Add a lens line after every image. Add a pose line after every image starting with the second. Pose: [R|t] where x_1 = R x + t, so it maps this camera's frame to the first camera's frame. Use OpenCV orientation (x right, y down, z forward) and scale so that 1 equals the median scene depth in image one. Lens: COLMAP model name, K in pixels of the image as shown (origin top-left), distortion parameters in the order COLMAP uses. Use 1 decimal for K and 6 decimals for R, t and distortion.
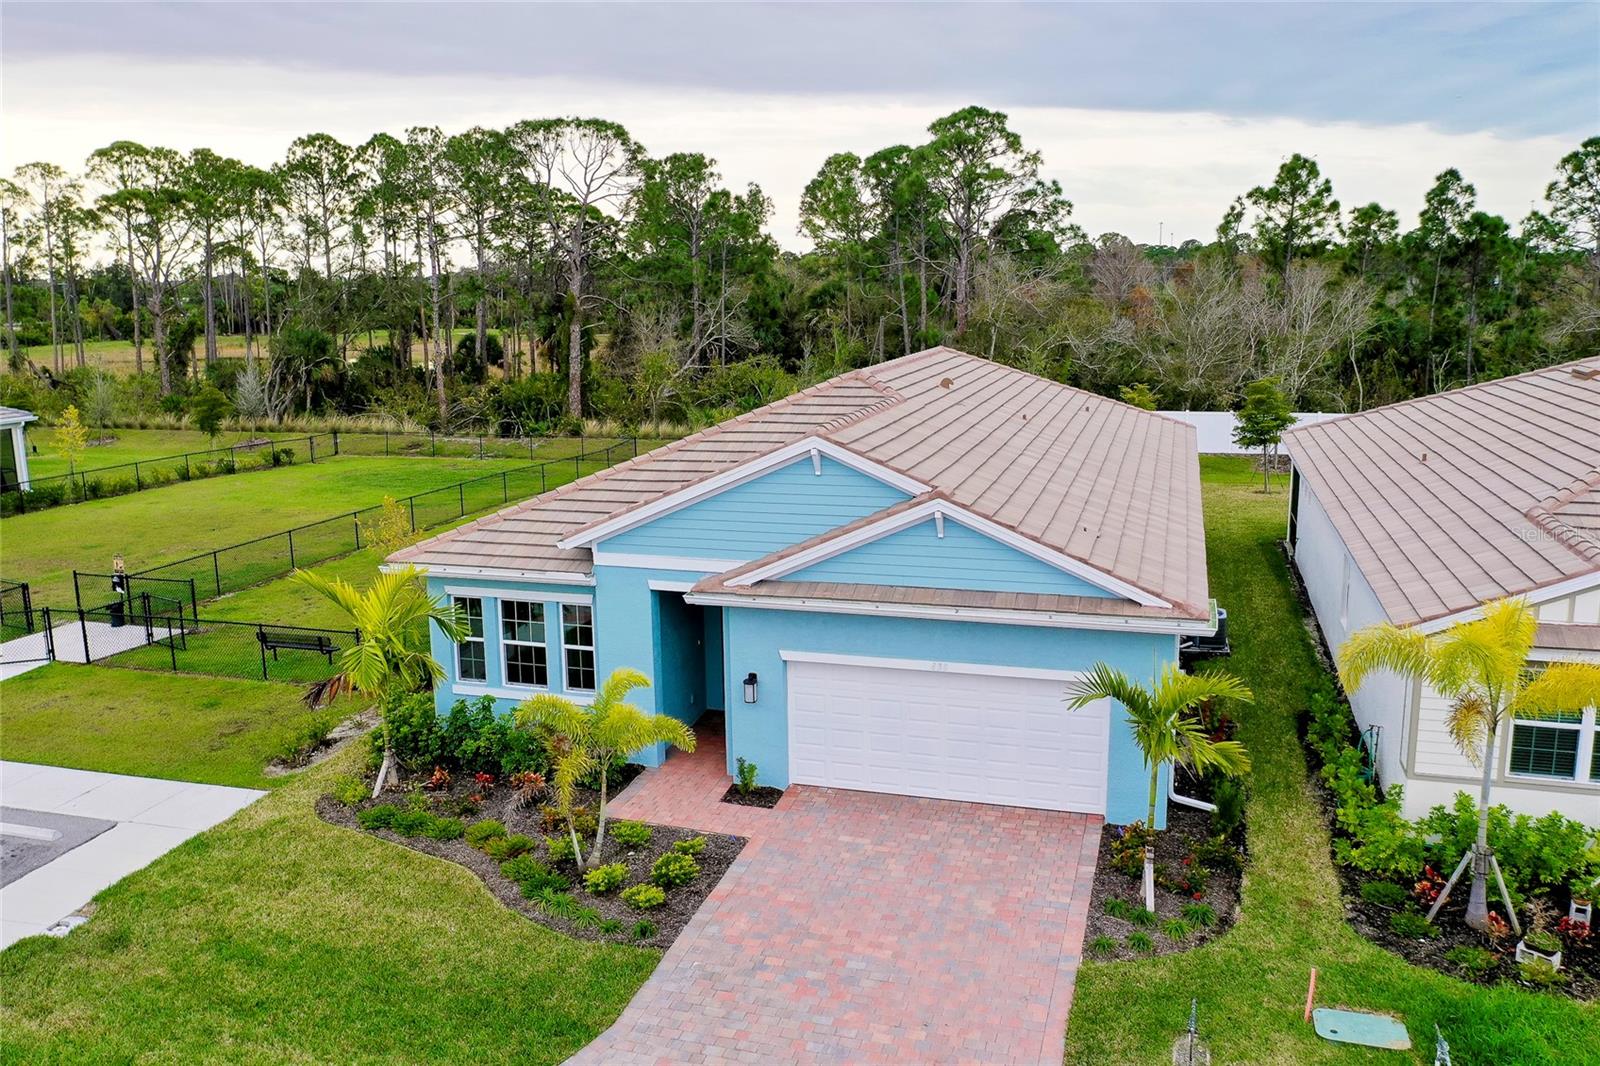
lens RADIAL K [[1275.3, 0, 793.2], [0, 1275.3, 539.9], [0, 0, 1]] dist [-0.002930, -0.003900]
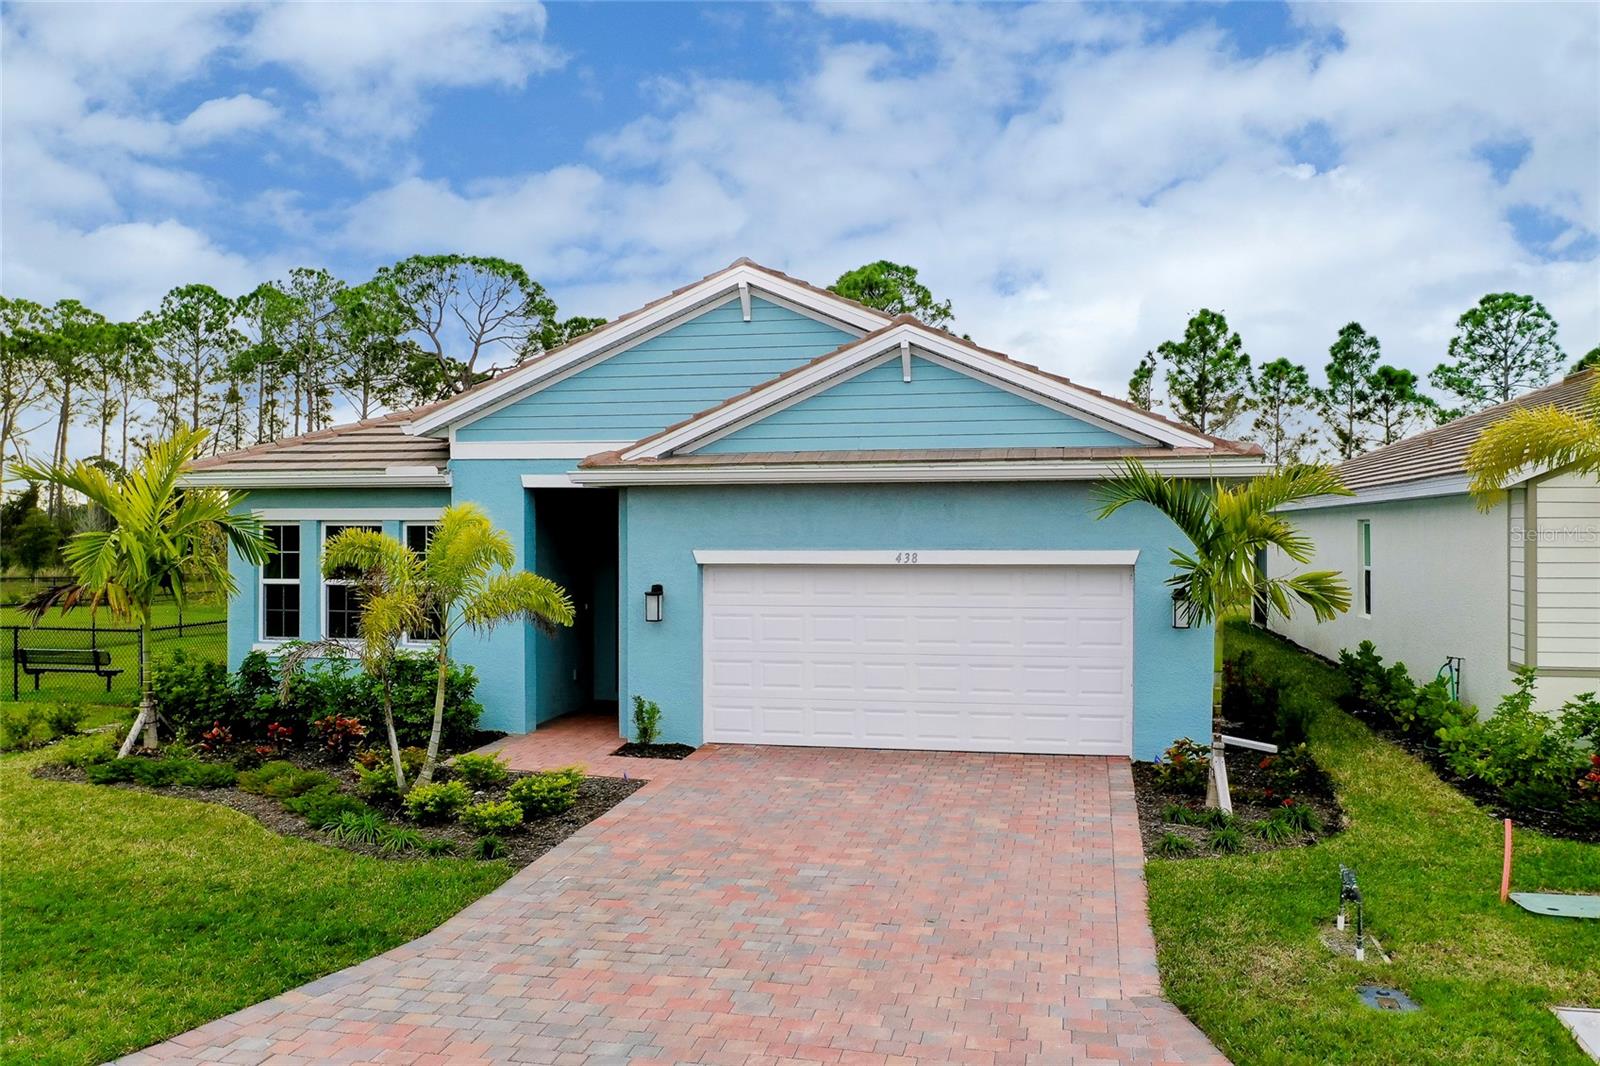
lens RADIAL K [[1286.6, 0, 800.0], [0, 1286.6, 533.0], [0, 0, 1]] dist [-0.006362, 0.004648]
pose [[0.996251, 0.015477, 0.085117, -0.011886], [0.002155, 0.979122, -0.203262, 0.212334], [-0.086485, 0.202683, 0.975418, 0.227250]]
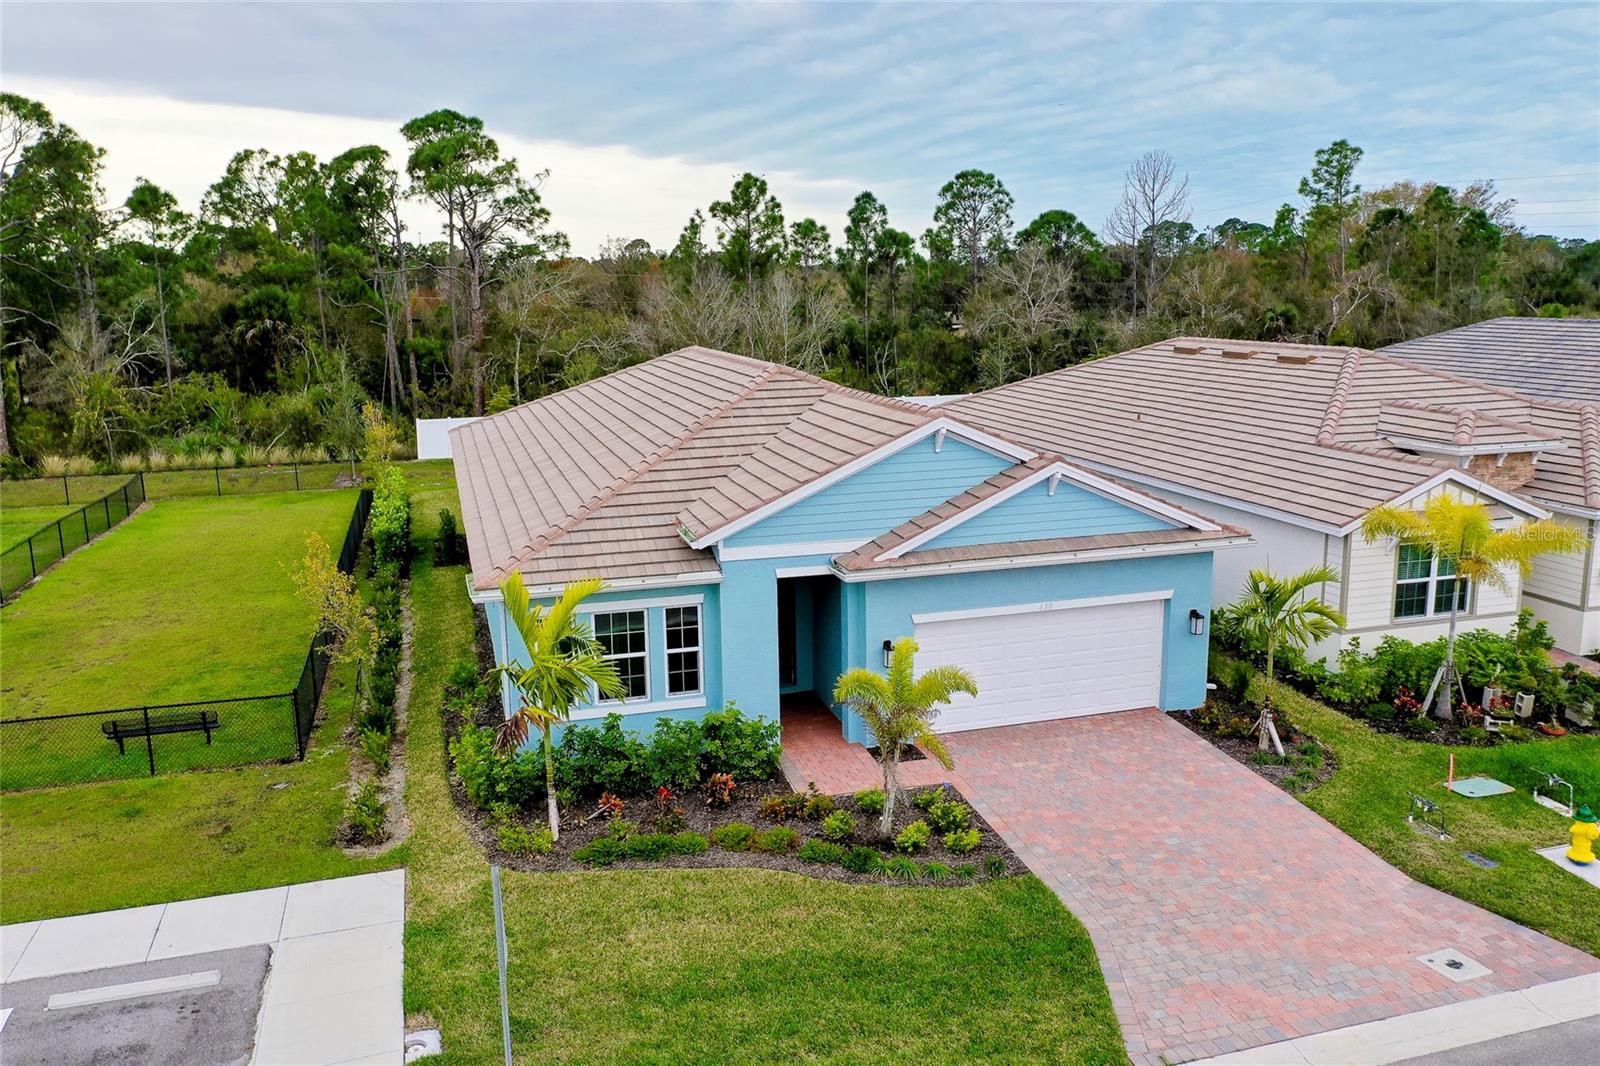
lens RADIAL K [[1284.9, 0, 793.8], [0, 1284.9, 535.2], [0, 0, 1]] dist [-0.003640, -0.000537]
pose [[0.834968, -0.107713, 0.539654, -0.625908], [0.114695, 0.993183, 0.020777, -0.014765], [-0.538213, 0.044548, 0.841630, 0.112520]]
